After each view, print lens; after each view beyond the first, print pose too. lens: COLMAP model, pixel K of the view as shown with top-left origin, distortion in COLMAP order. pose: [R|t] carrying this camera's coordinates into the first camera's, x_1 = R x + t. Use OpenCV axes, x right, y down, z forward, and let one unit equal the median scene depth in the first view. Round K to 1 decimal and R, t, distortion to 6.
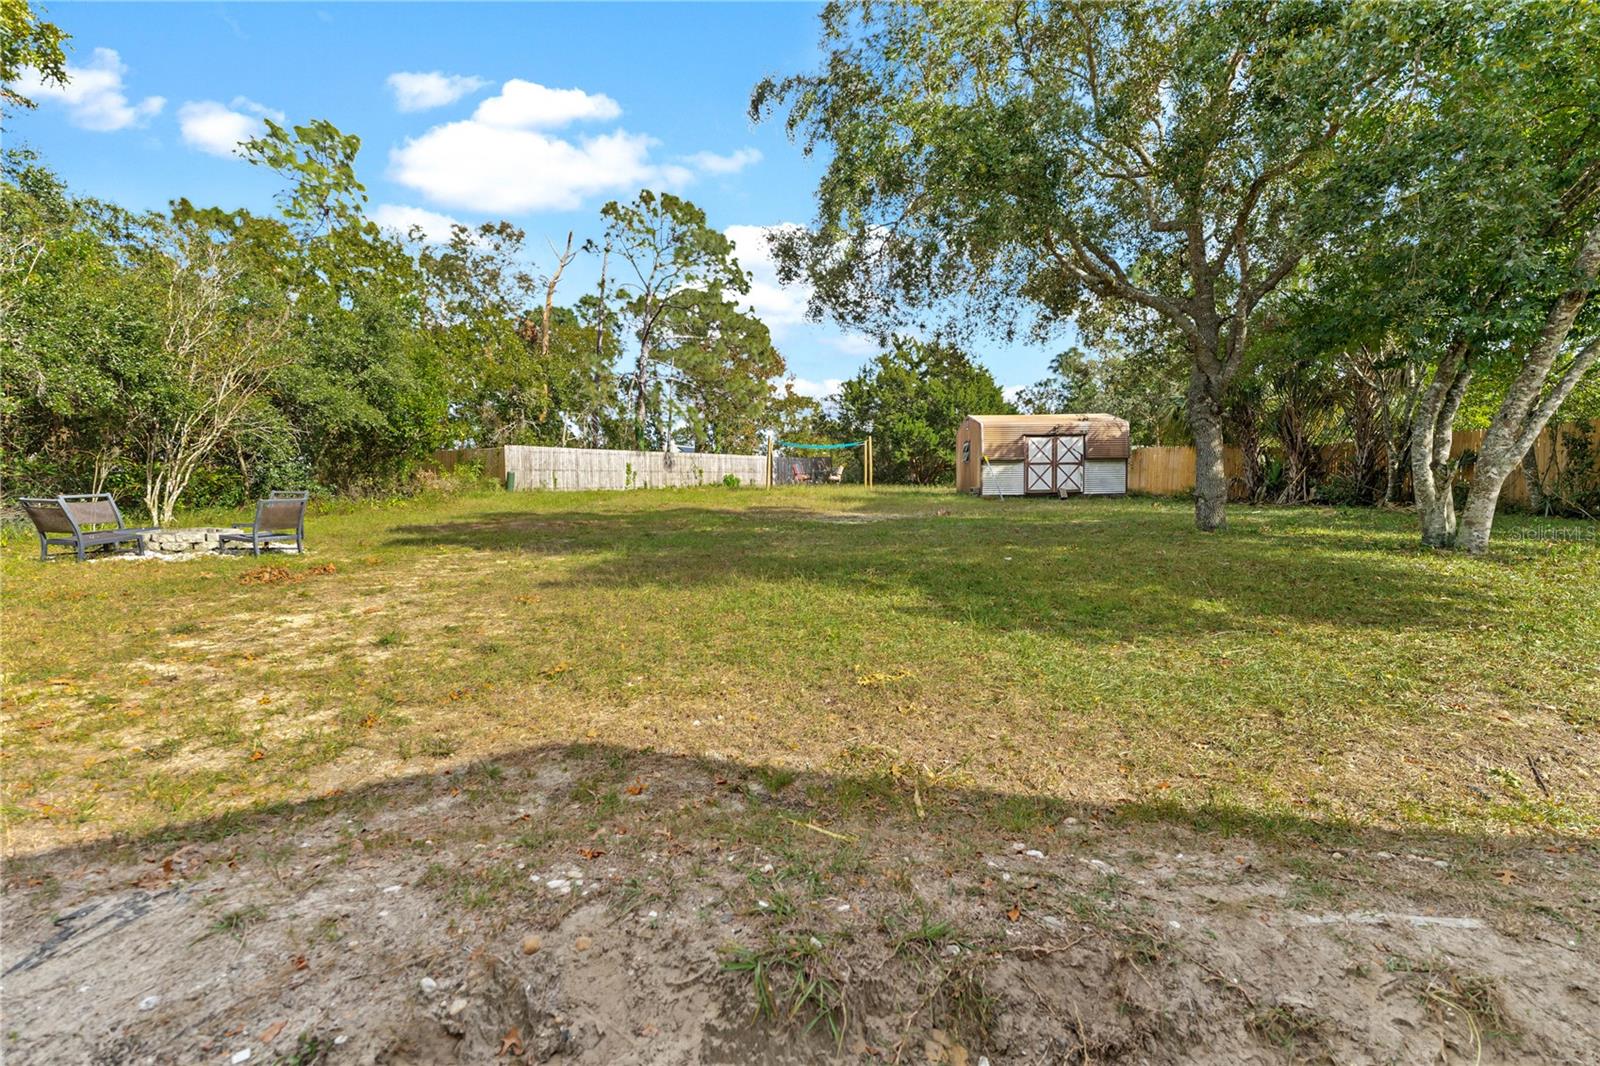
lens RADIAL K [[681.7, 0, 800.0], [0, 681.7, 533.0], [0, 0, 1]] dist [0.001563, 0.000155]
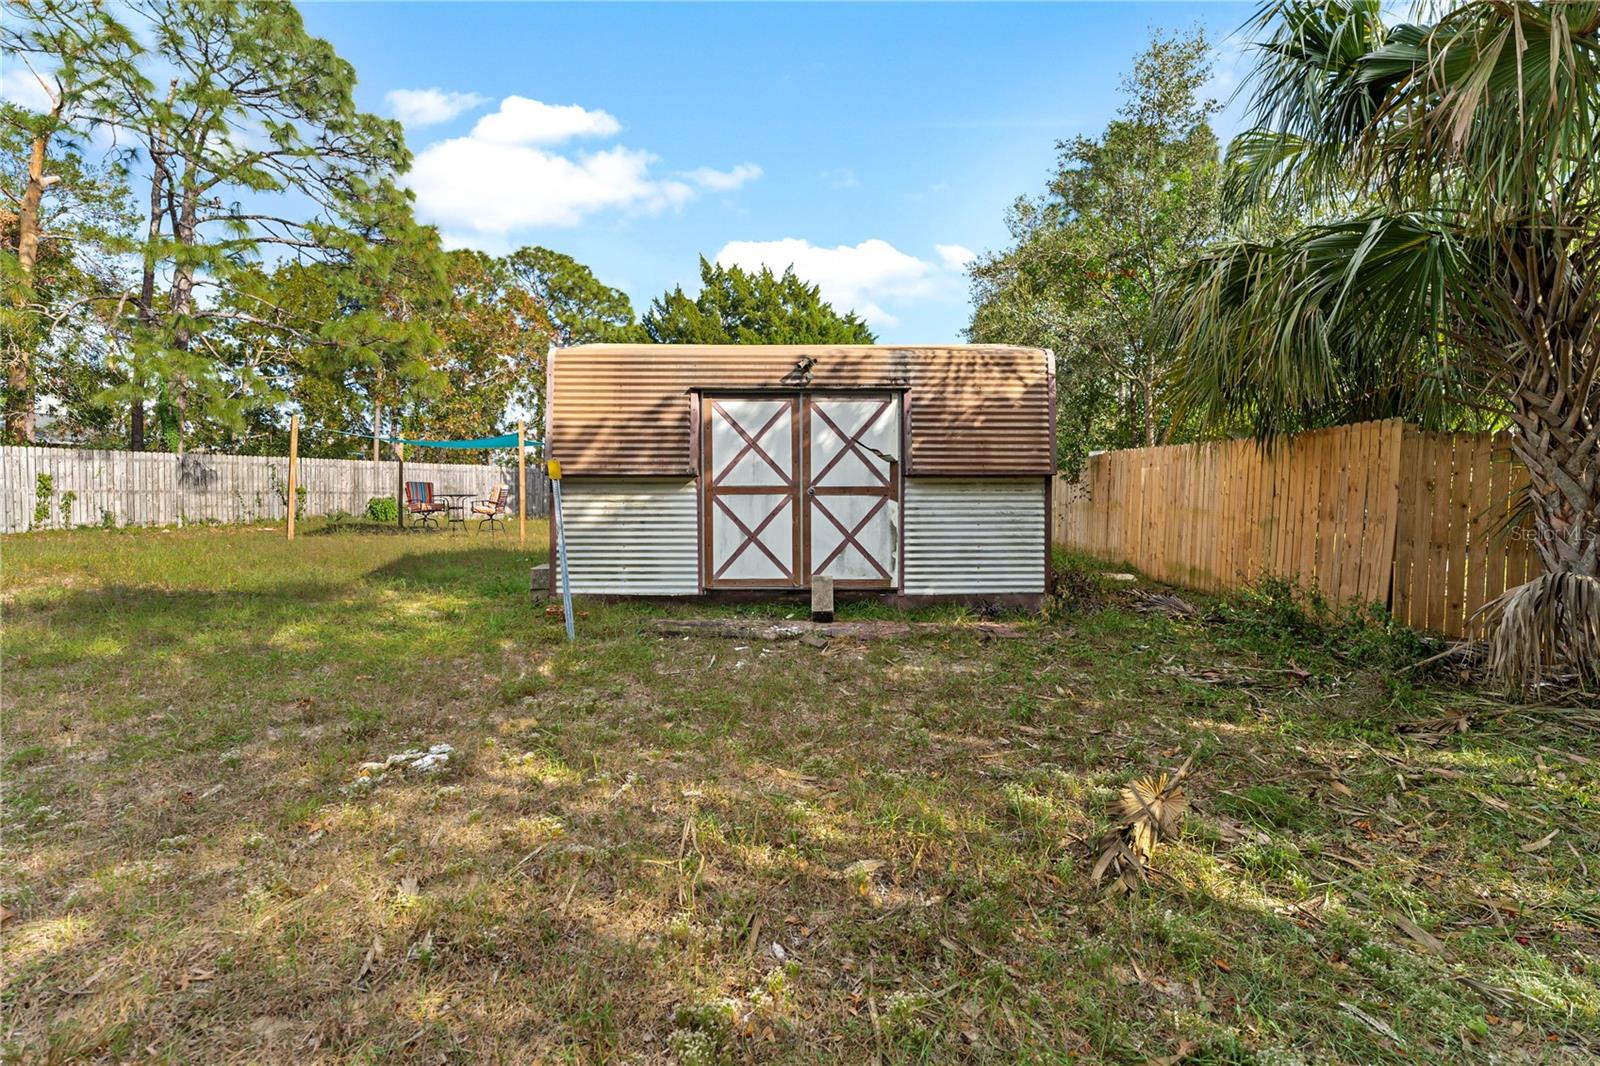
lens RADIAL K [[681.7, 0, 800.0], [0, 681.7, 533.0], [0, 0, 1]] dist [0.001563, 0.000155]
pose [[0.999857, 0.010662, 0.013112, 0.367828], [-0.010358, 0.999681, -0.023019, -0.076513], [-0.013353, 0.022879, 0.999649, 0.706676]]
